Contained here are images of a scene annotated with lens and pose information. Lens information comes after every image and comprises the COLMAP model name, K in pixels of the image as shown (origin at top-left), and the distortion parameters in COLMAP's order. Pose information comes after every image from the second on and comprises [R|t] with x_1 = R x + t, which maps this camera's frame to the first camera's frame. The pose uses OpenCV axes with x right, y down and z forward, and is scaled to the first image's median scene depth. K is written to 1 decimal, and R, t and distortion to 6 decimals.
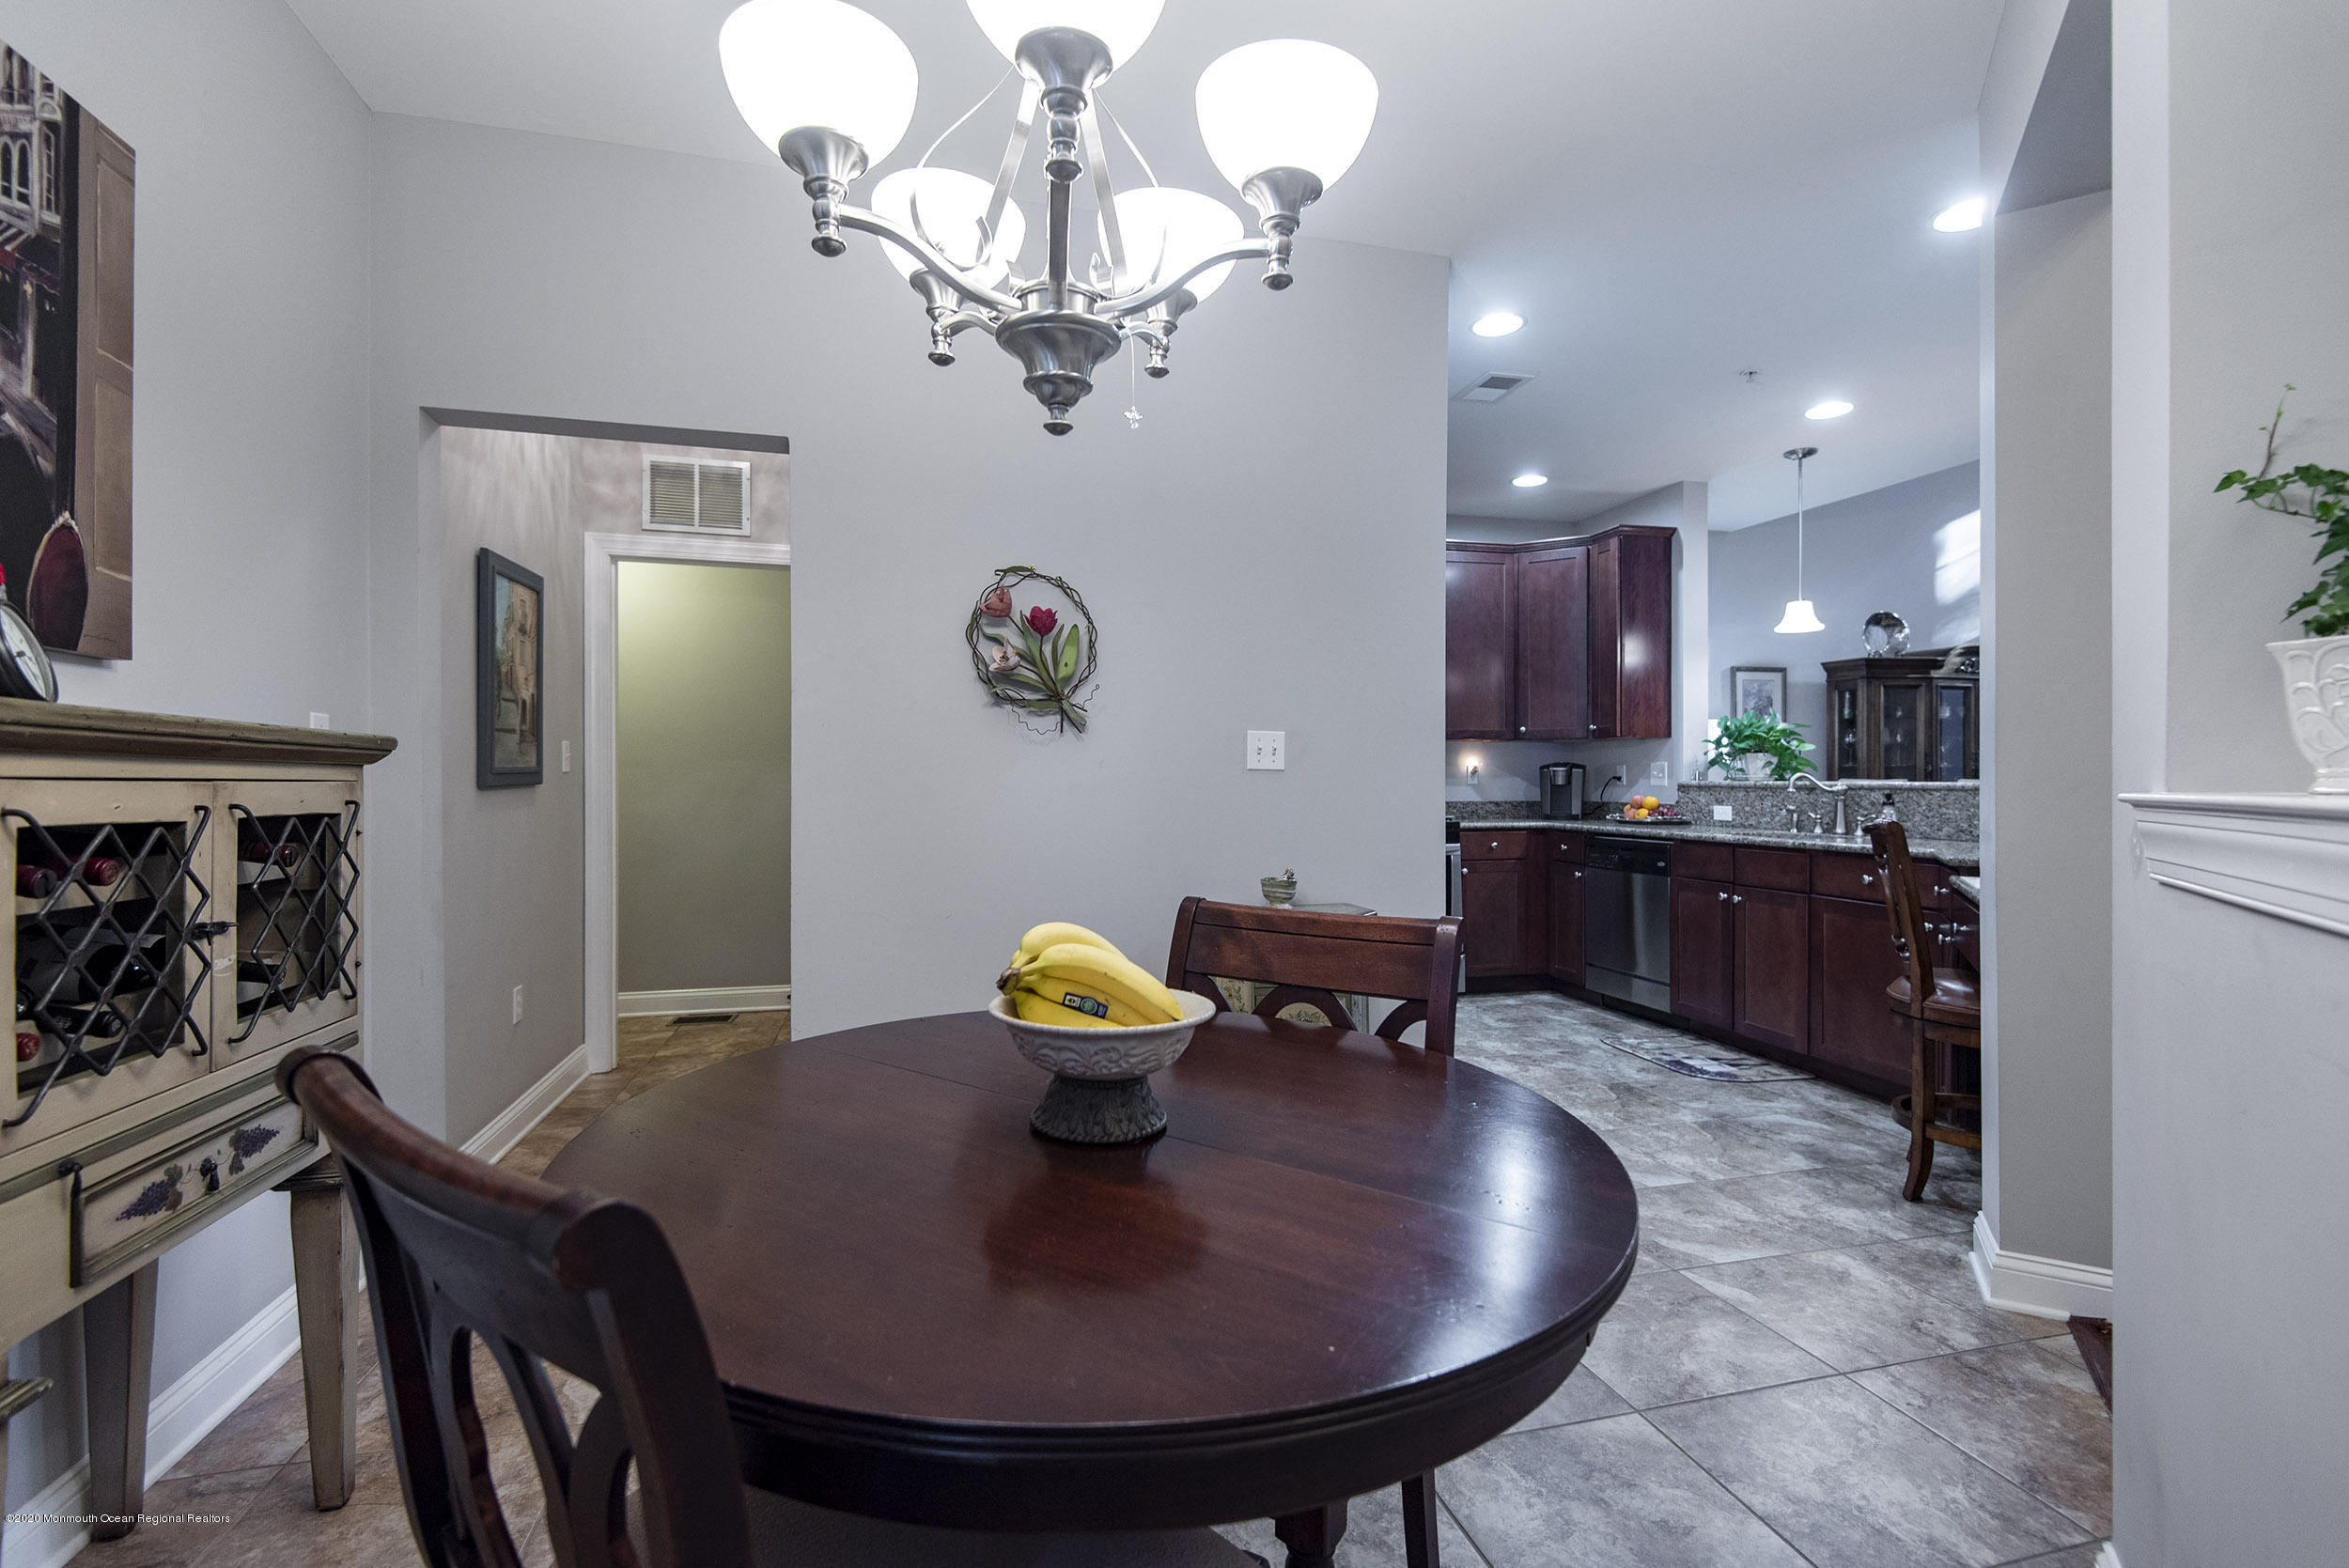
lens RADIAL K [[1079.8, 0, 1157.5], [0, 1079.8, 774.3], [0, 0, 1]] dist [0.024112, -0.000871]
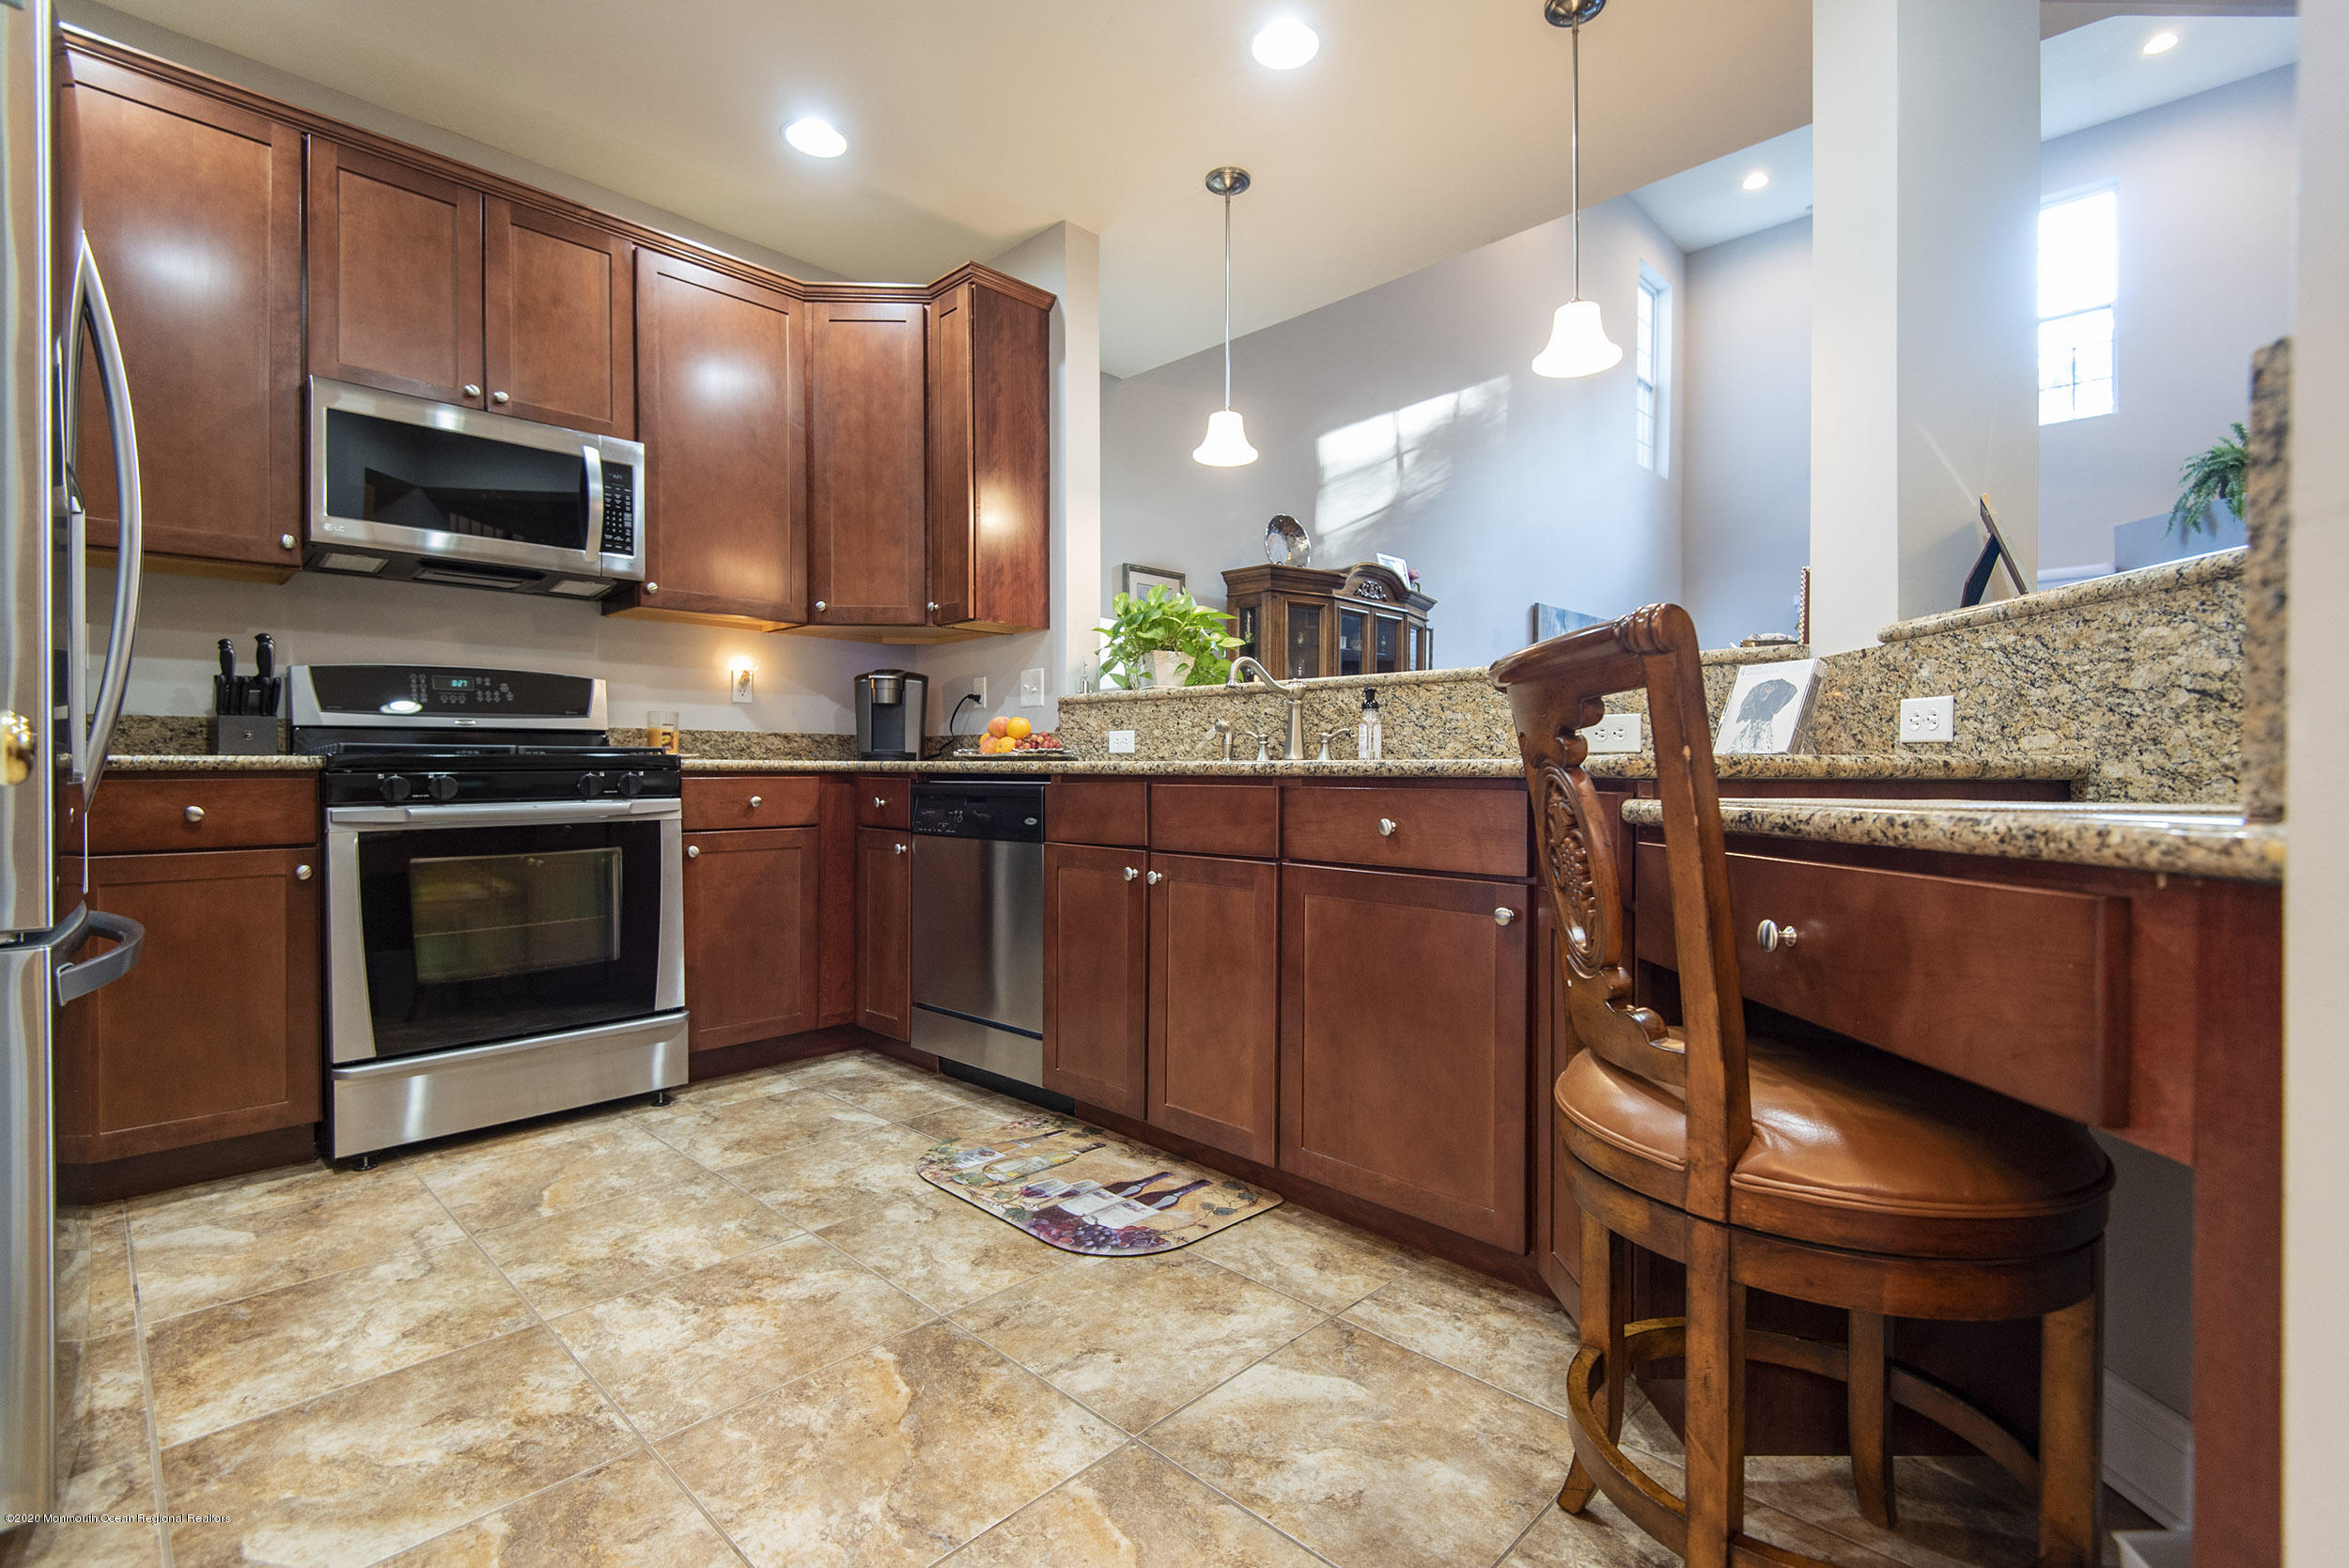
lens RADIAL K [[1079.8, 0, 1157.5], [0, 1079.8, 774.3], [0, 0, 1]] dist [0.024112, -0.000871]
pose [[0.859975, -0.001248, 0.510335, 0.215800], [-0.003214, 0.999964, 0.007861, 0.049234], [-0.510327, -0.008400, 0.859940, 0.445906]]
